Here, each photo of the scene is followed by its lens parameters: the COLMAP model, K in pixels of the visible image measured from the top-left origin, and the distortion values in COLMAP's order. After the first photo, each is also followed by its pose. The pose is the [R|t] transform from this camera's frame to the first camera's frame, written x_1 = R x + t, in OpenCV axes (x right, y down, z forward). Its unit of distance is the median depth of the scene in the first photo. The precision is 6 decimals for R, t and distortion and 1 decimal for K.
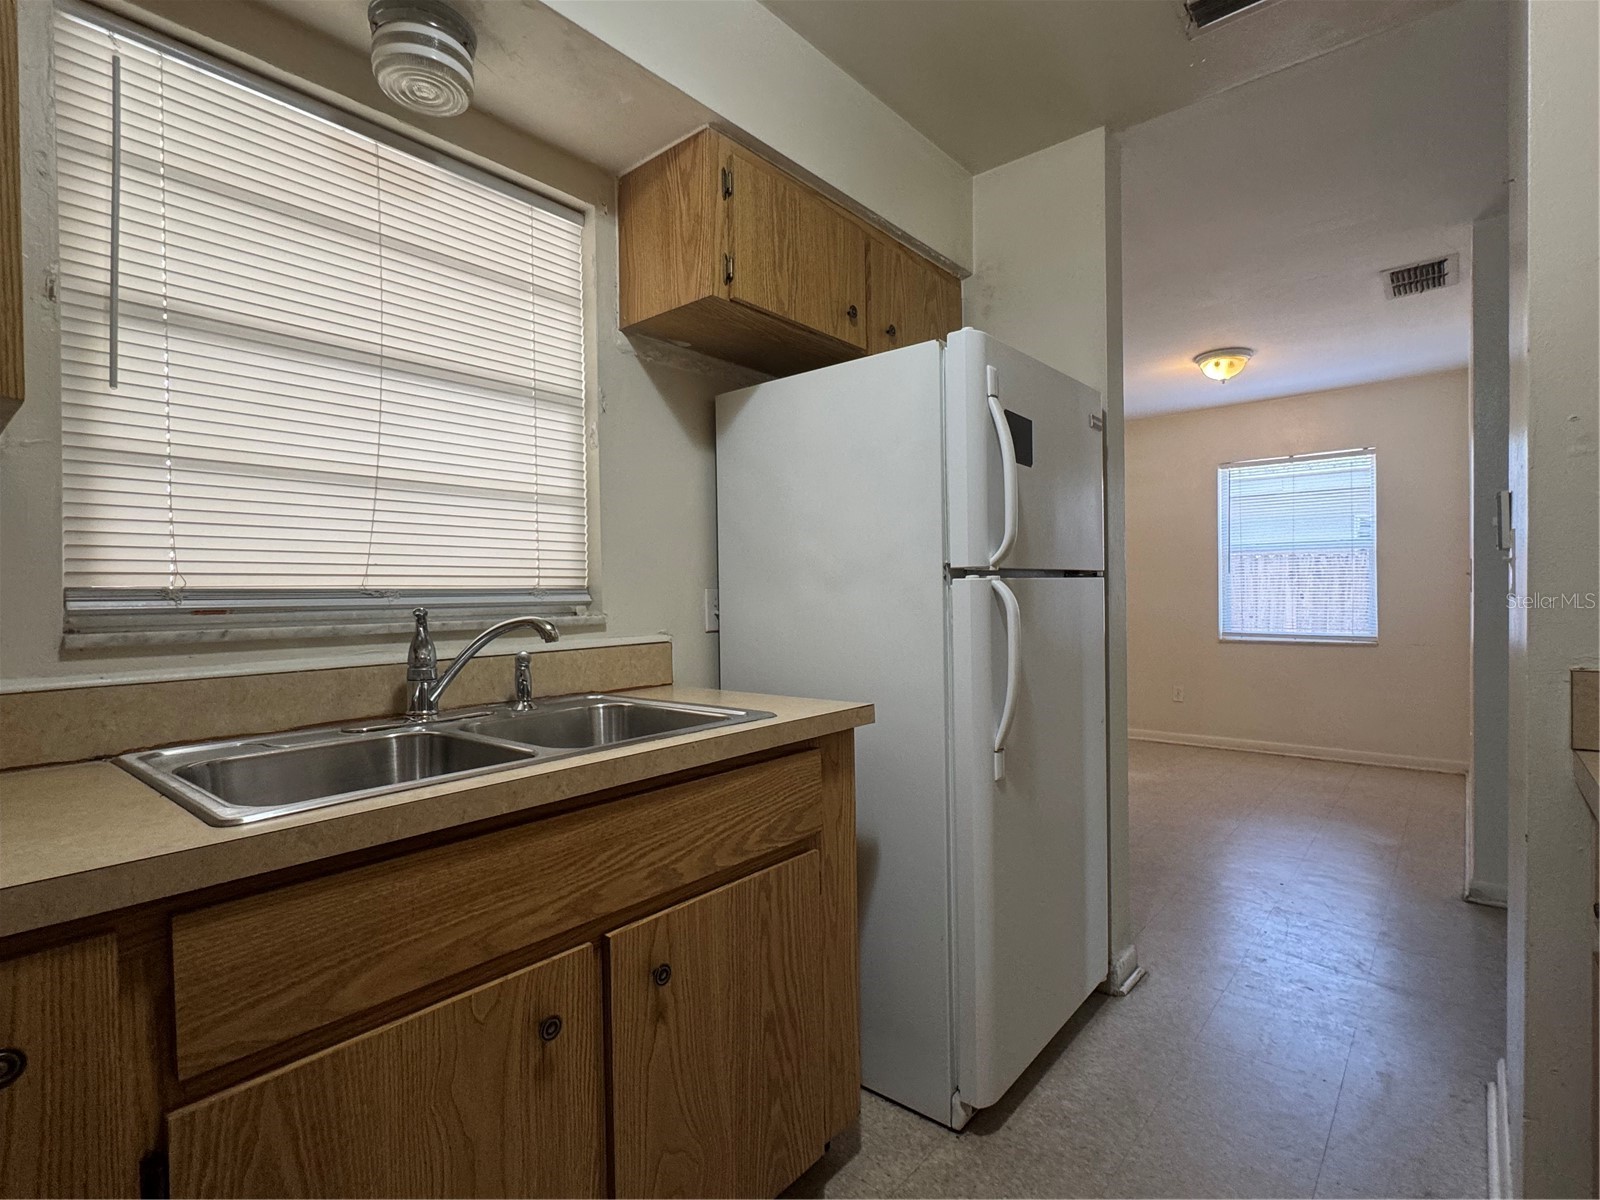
lens RADIAL K [[786.3, 0, 804.0], [0, 786.3, 599.4], [0, 0, 1]] dist [0.002450, 0.000600]
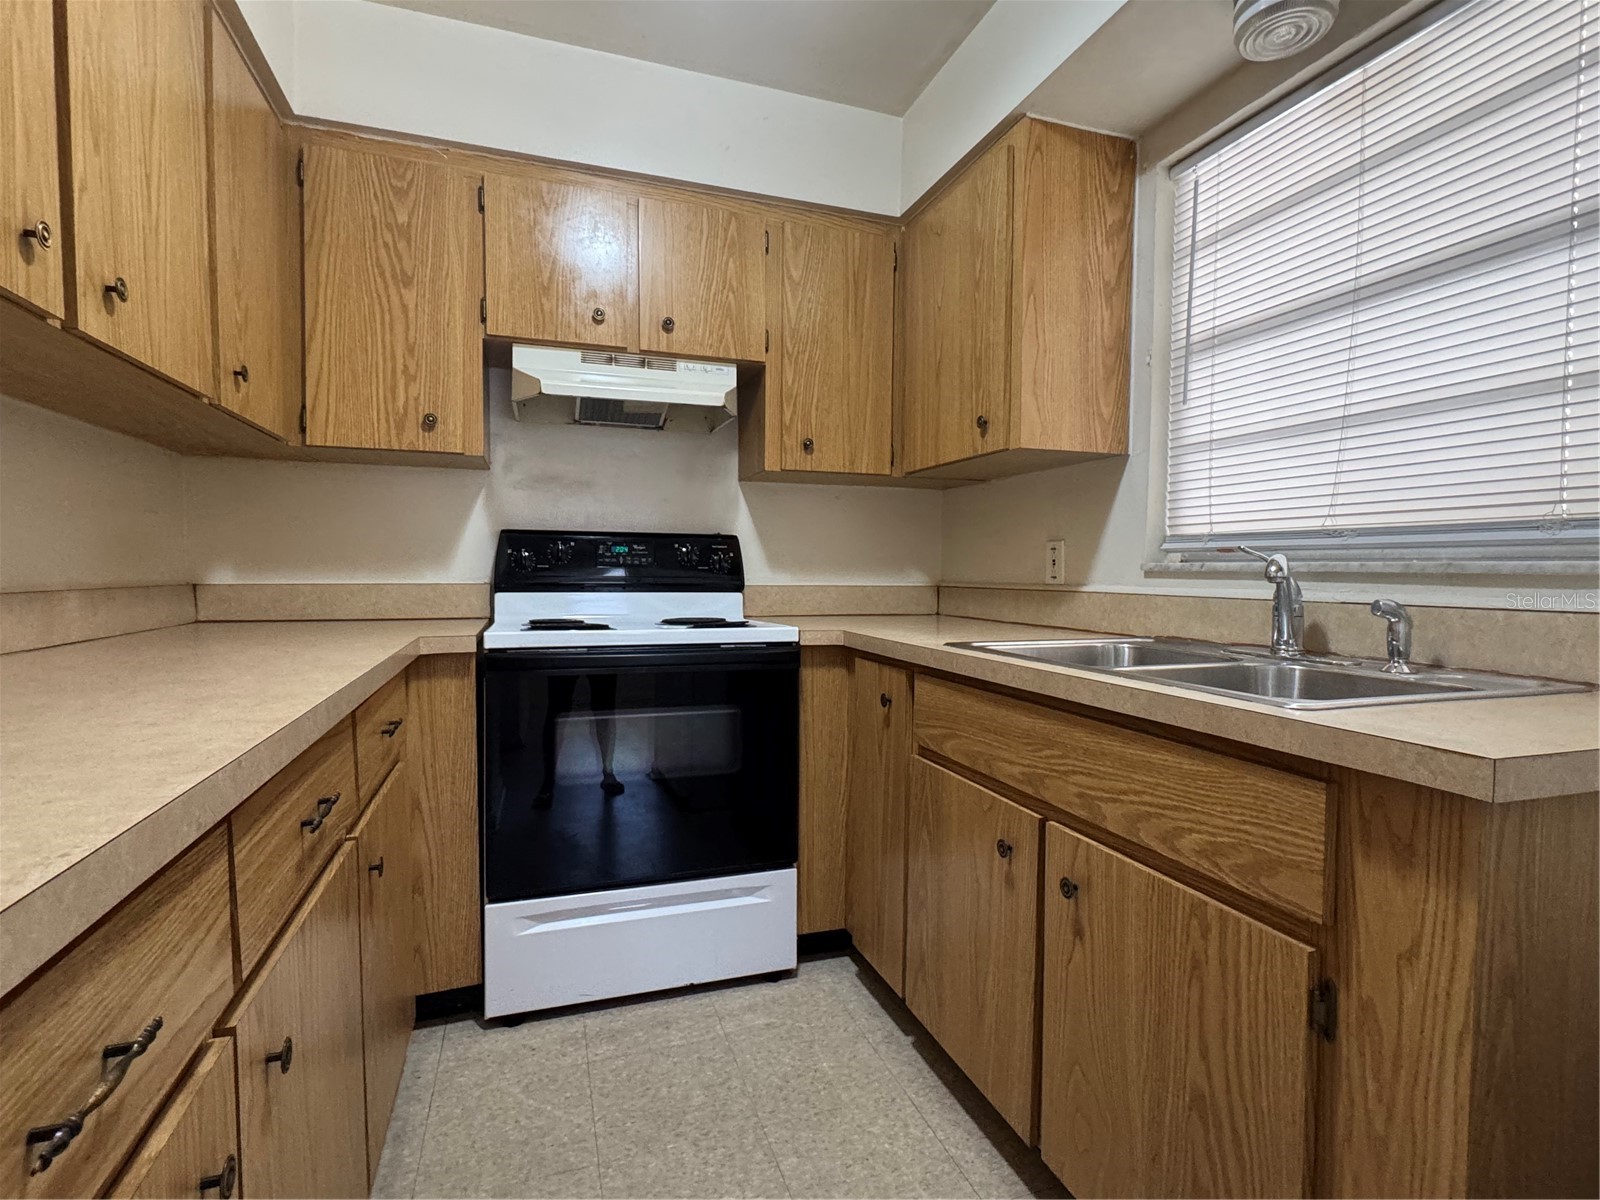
lens RADIAL K [[786.3, 0, 800.6], [0, 786.3, 598.3], [0, 0, 1]] dist [0.002450, 0.000600]
pose [[-0.512597, 0.044314, -0.857485, 0.831057], [-0.006183, 0.998451, 0.055295, 0.029633], [0.858607, 0.033646, -0.511529, 1.134680]]
